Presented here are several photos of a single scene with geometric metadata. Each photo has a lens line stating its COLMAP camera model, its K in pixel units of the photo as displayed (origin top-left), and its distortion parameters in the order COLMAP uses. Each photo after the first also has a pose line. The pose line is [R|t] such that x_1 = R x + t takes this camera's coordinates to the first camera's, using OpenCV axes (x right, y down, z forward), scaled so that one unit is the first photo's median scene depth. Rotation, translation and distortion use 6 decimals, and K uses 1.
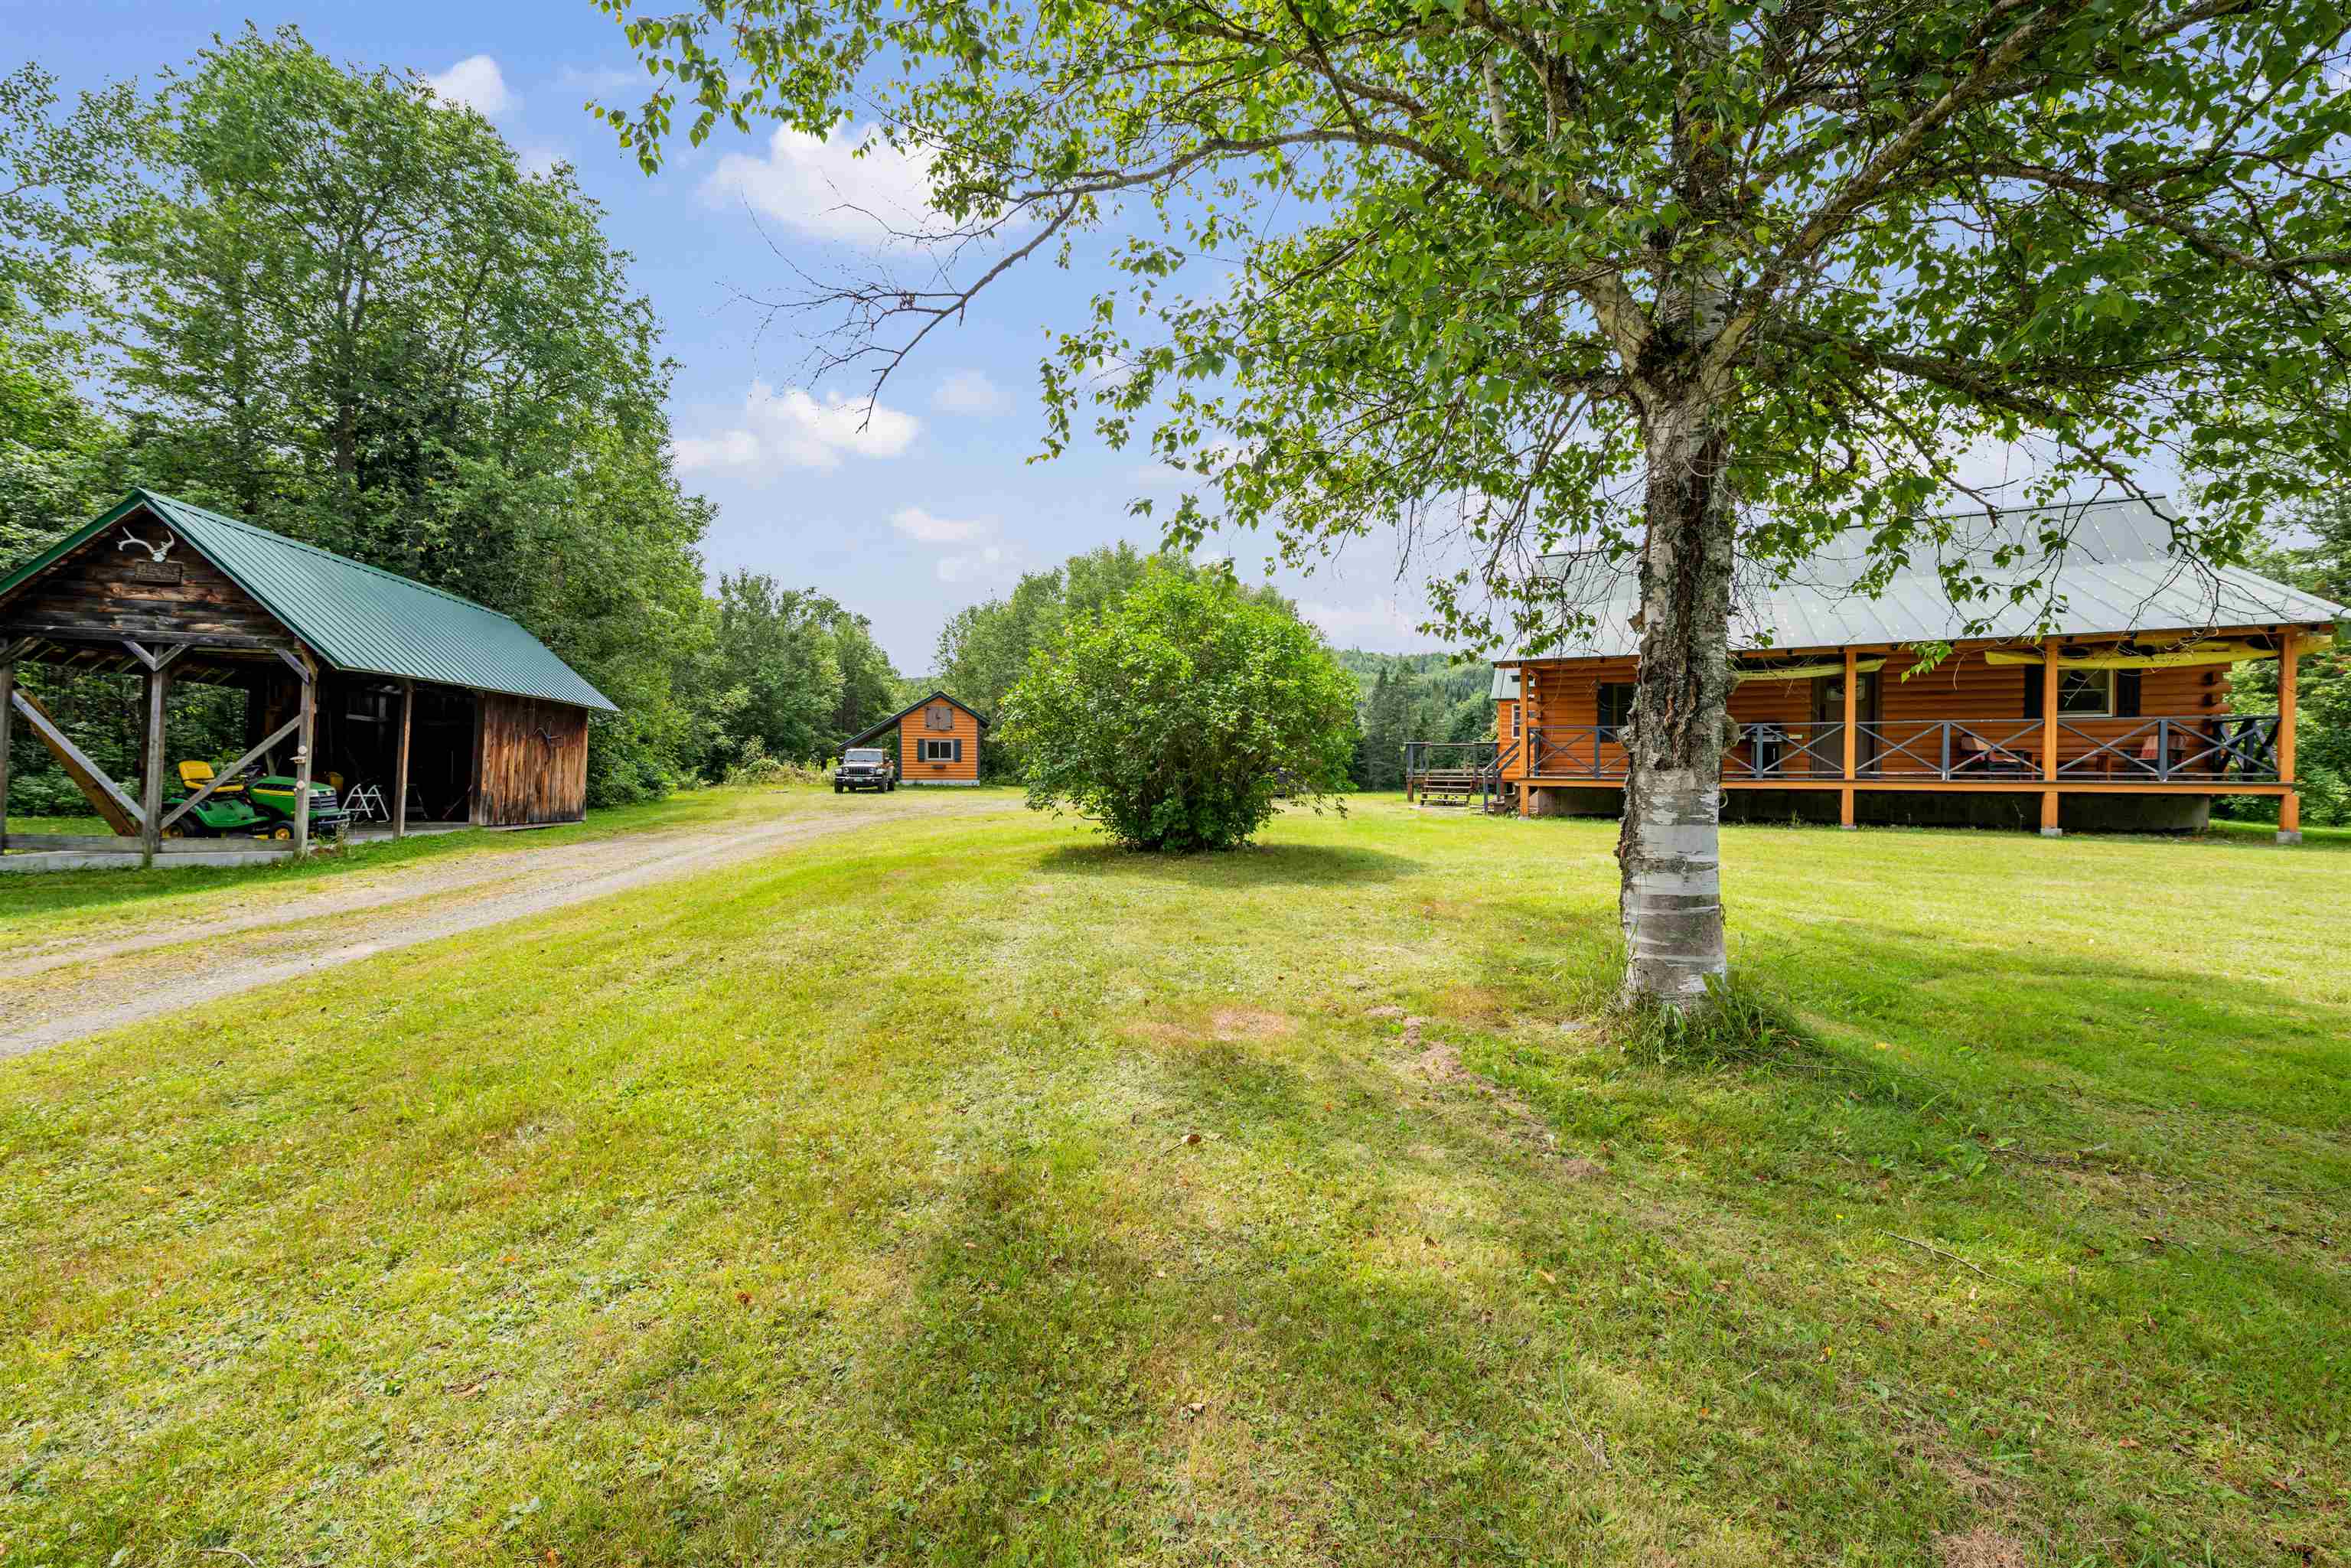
lens RADIAL K [[961.9, 0, 1180.8], [0, 961.9, 789.8], [0, 0, 1]] dist [-0.006016, -0.000366]
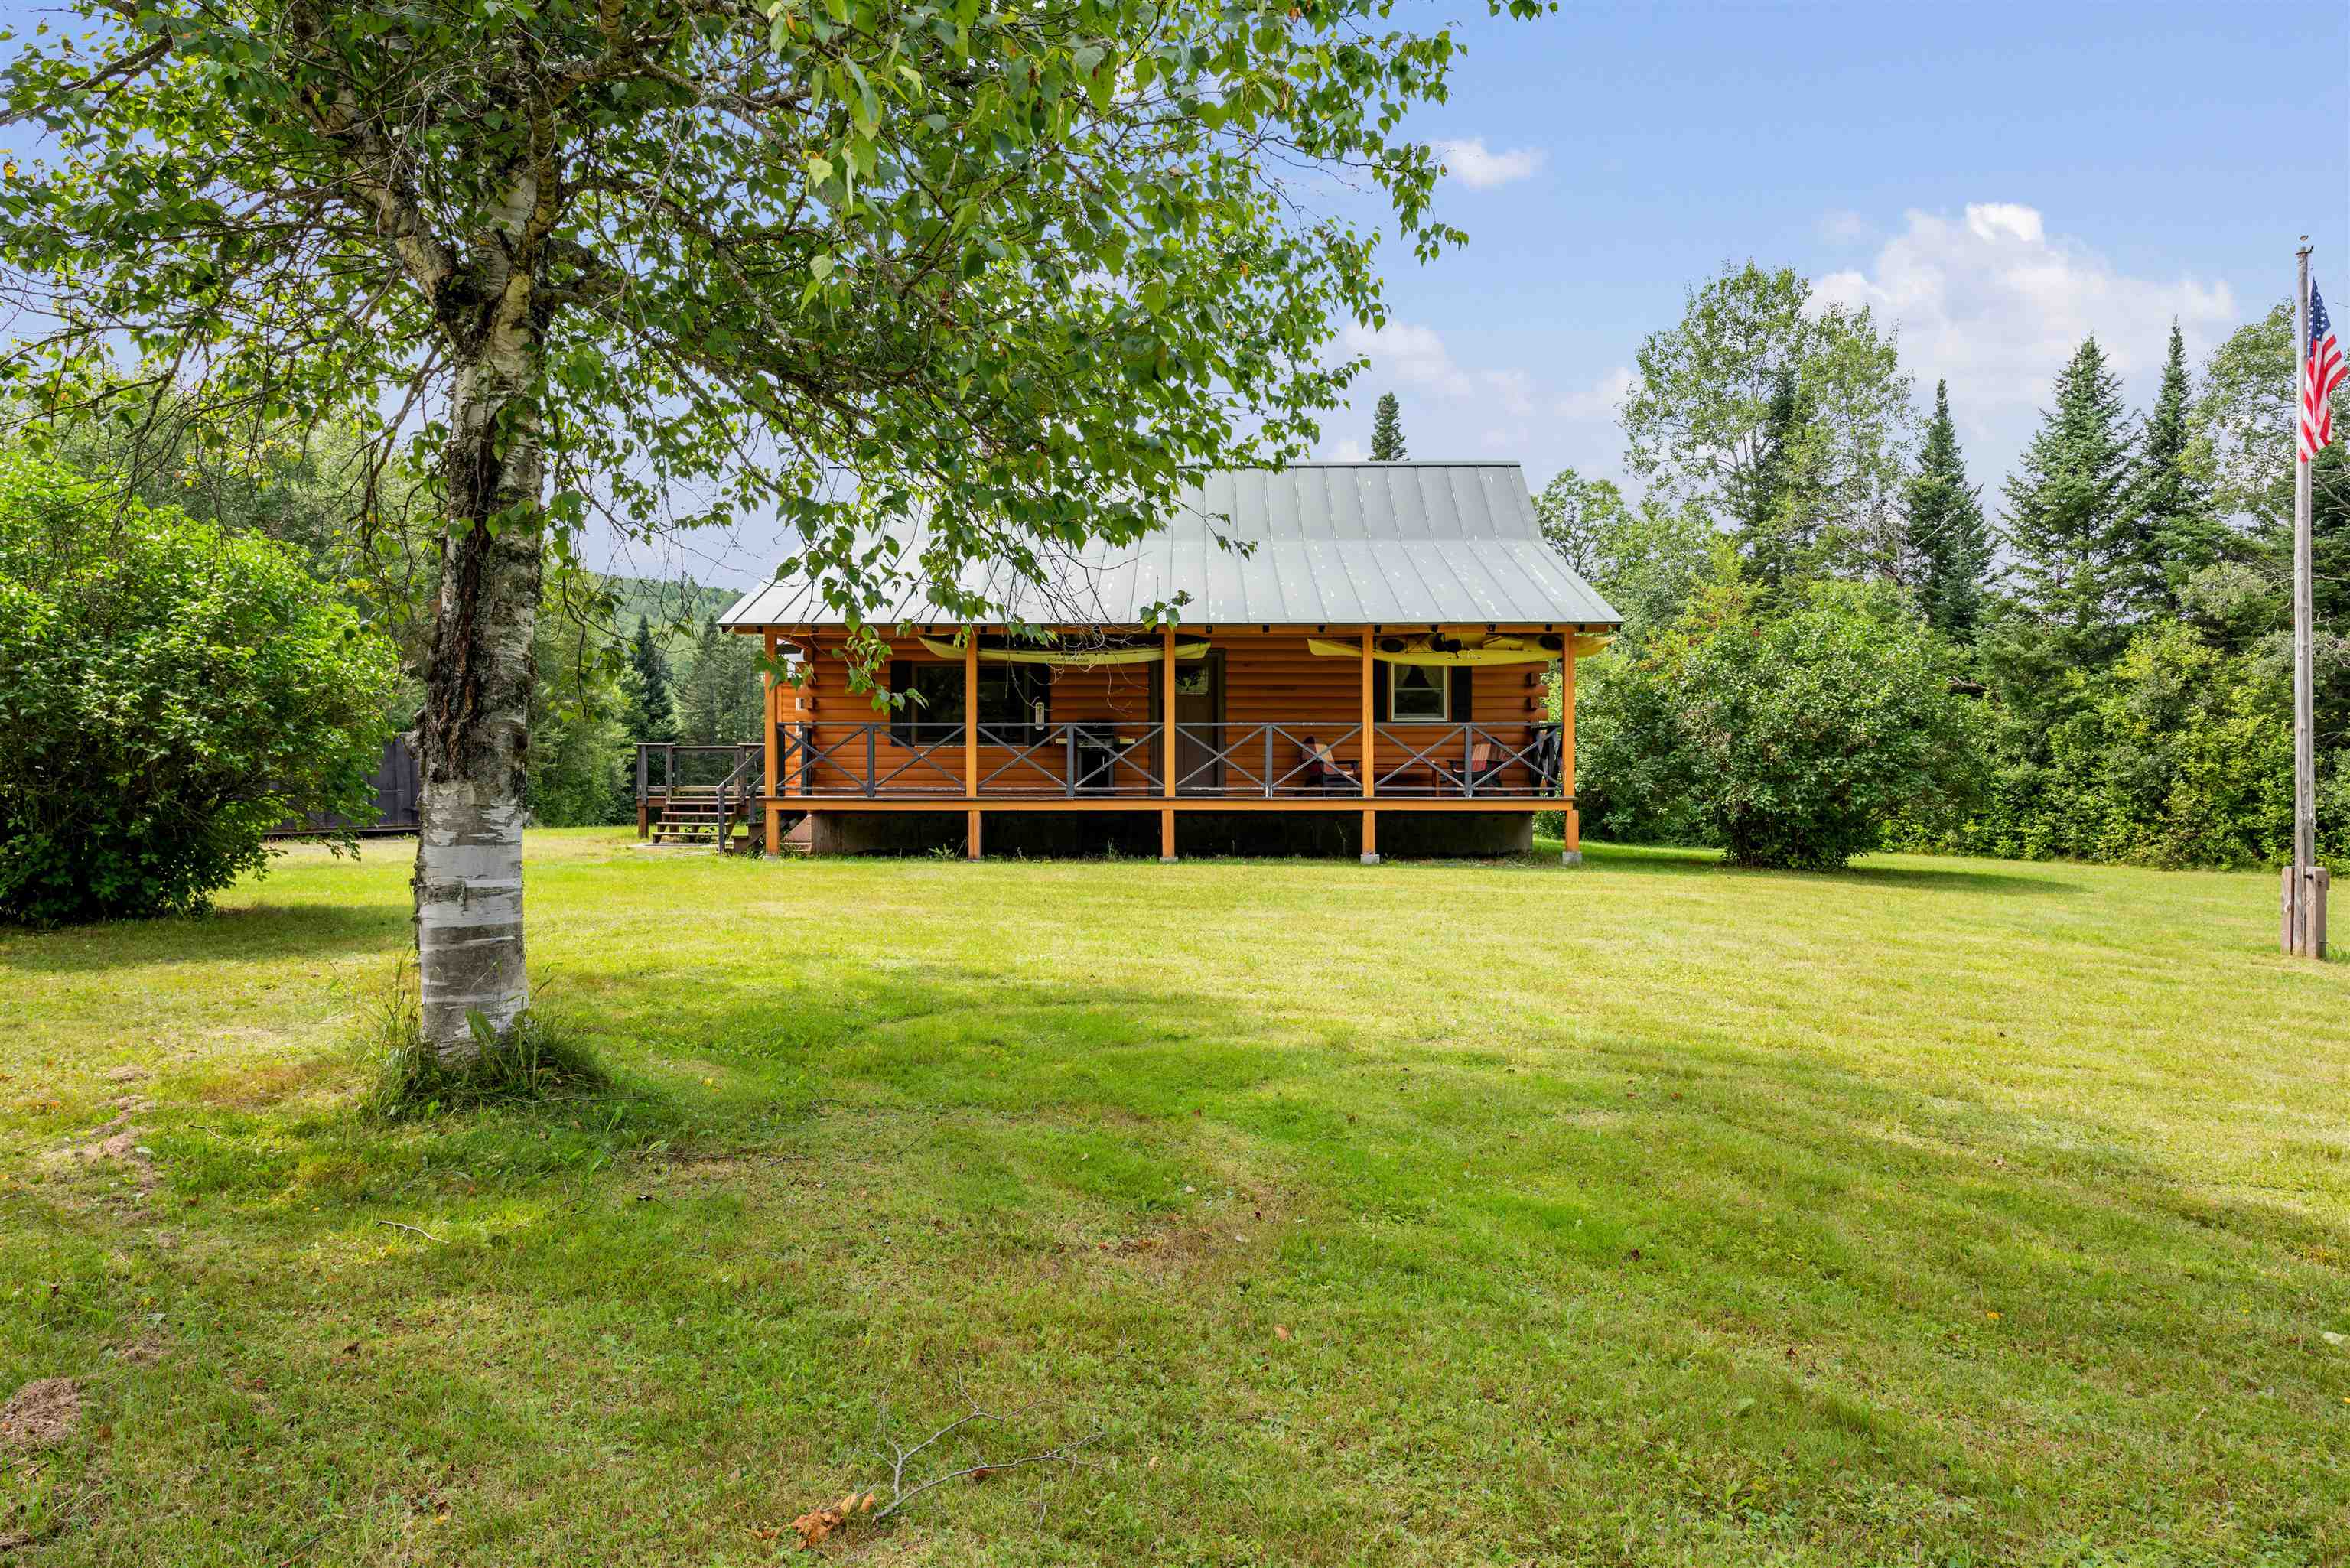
lens RADIAL K [[1585.6, 0, 1157.8], [0, 1585.6, 788.4], [0, 0, 1]] dist [0.013341, 0.002963]
pose [[0.885577, -0.003590, 0.464479, 0.129016], [0.013148, 0.999763, -0.017342, 0.005675], [-0.464306, 0.021465, 0.885415, -0.179112]]
